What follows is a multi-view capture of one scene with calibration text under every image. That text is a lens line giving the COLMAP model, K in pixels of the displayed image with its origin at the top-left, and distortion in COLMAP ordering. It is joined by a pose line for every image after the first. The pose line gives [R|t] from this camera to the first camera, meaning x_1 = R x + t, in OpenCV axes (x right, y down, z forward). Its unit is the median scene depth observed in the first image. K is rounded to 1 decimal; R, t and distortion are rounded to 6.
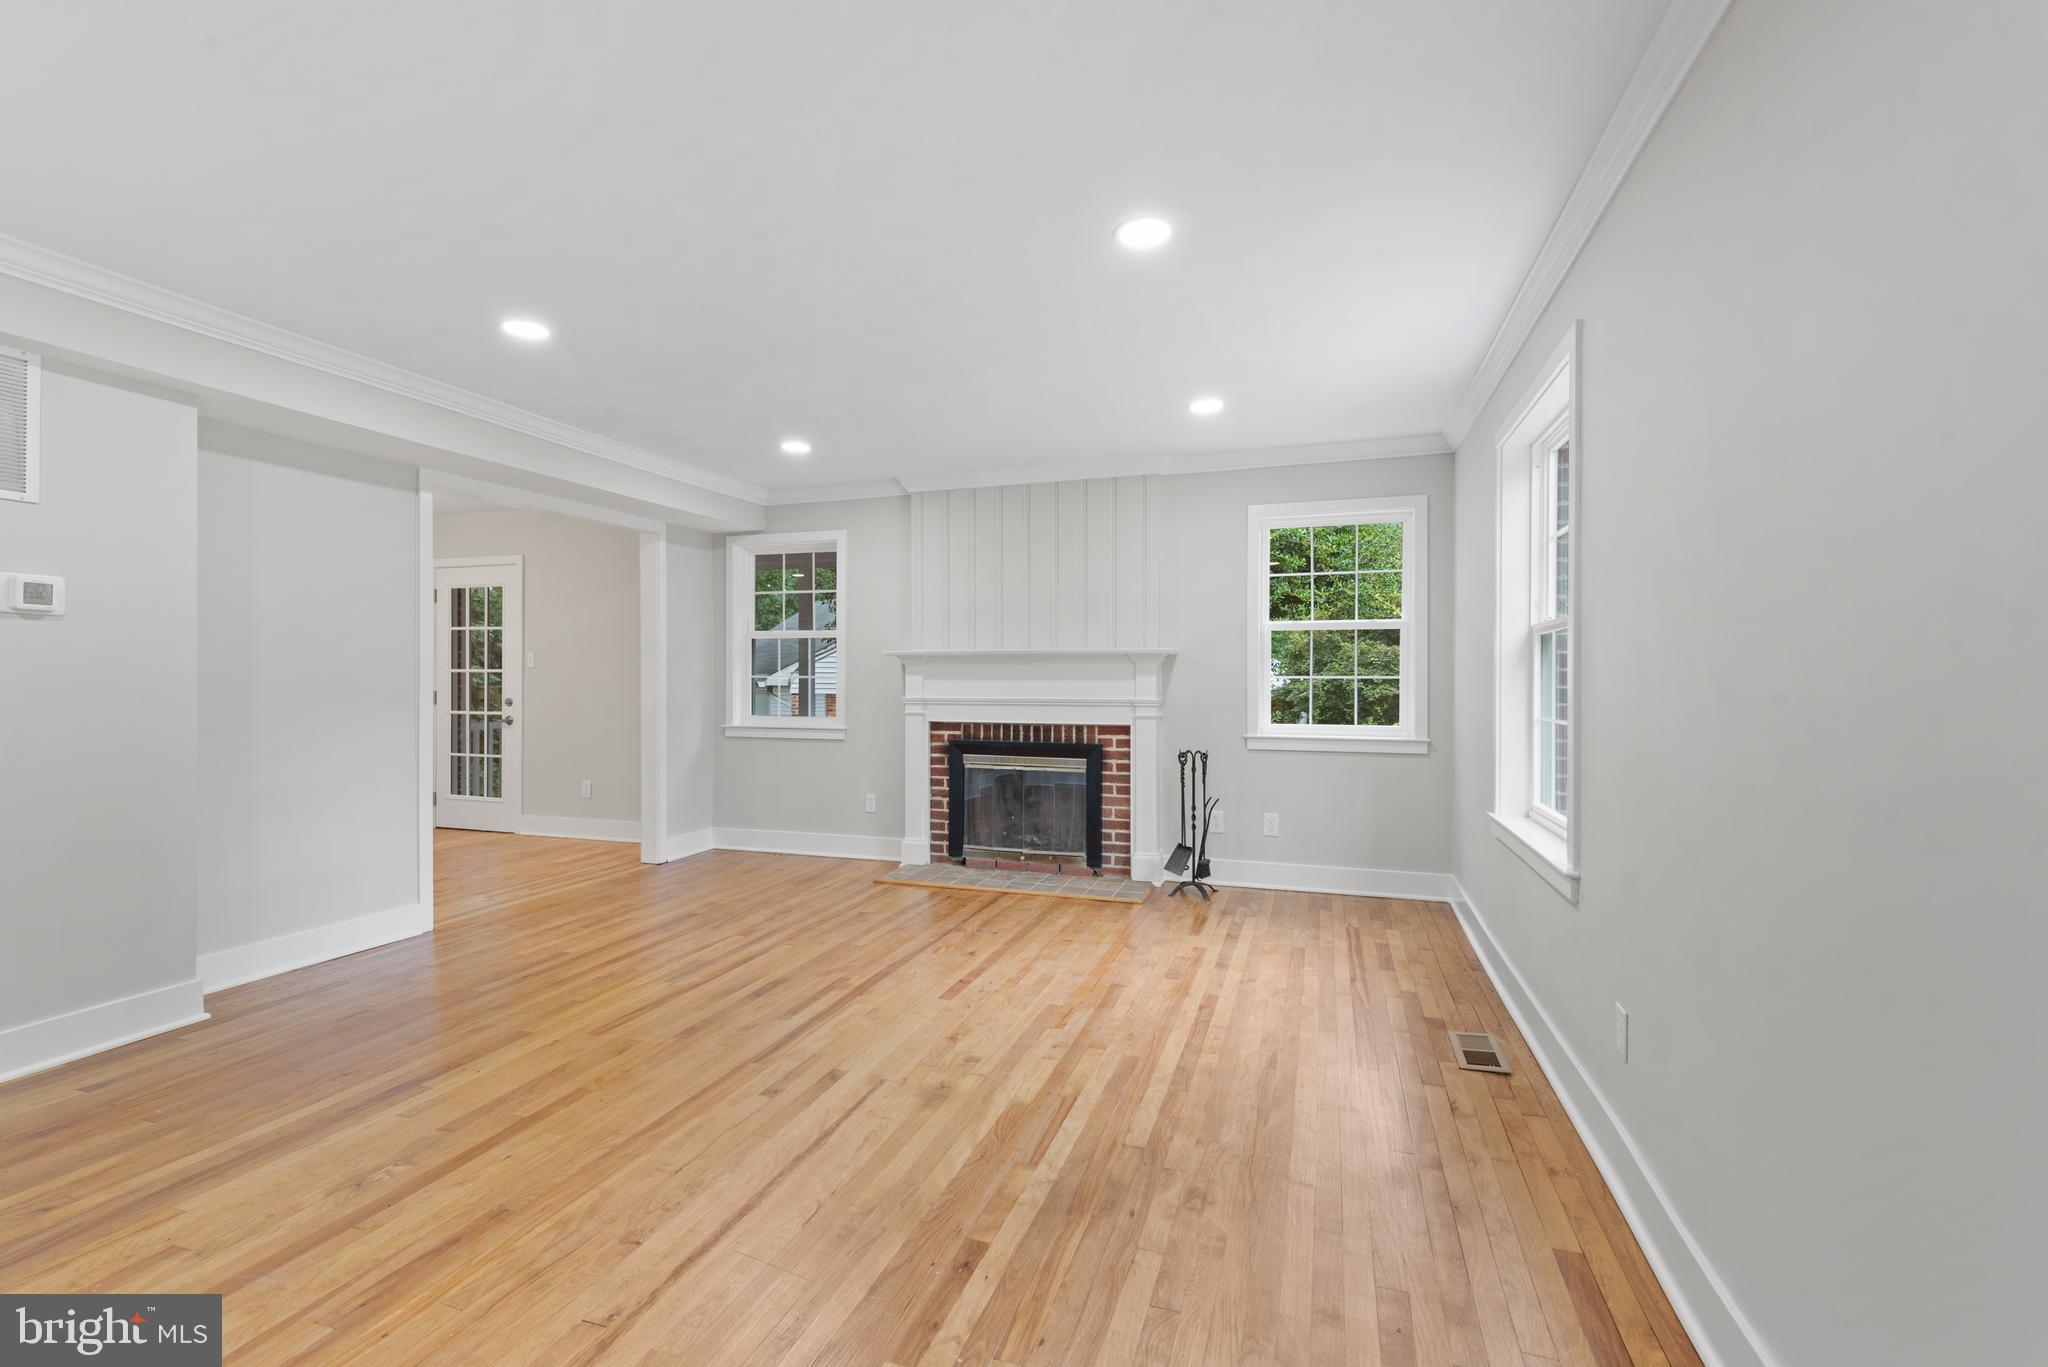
lens RADIAL K [[904.9, 0, 1028.1], [0, 904.9, 676.6], [0, 0, 1]] dist [0.020706, -0.009247]
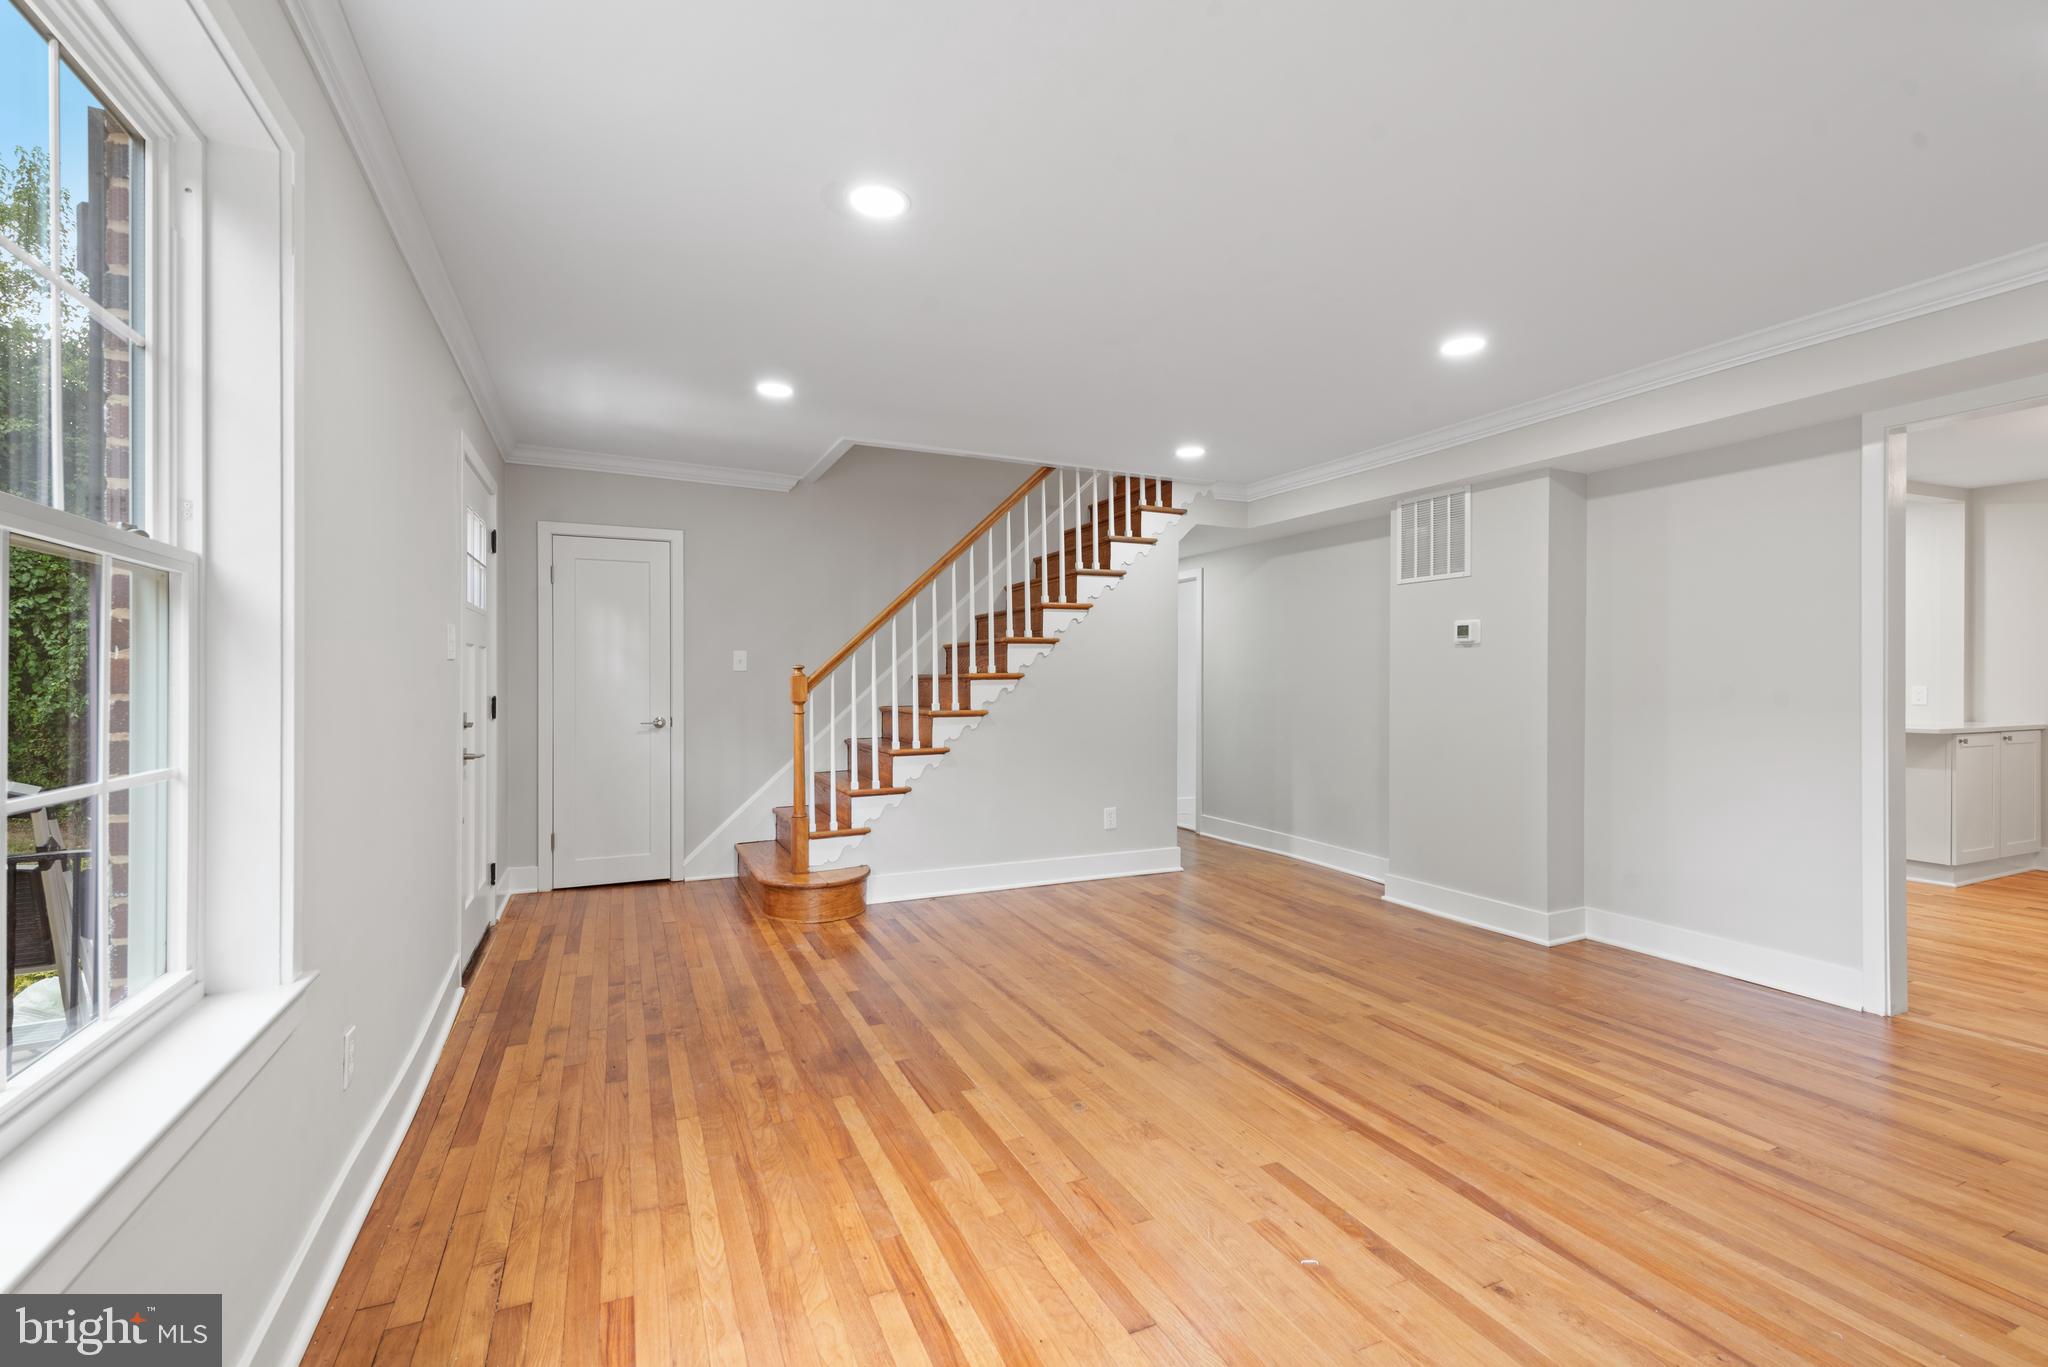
lens RADIAL K [[904.9, 0, 1028.1], [0, 904.9, 676.6], [0, 0, 1]] dist [0.020706, -0.009247]
pose [[-0.735801, -0.006503, -0.677166, 0.595778], [-0.001488, 0.999967, -0.007985, 0.004340], [0.677196, -0.004868, -0.735787, 1.662247]]
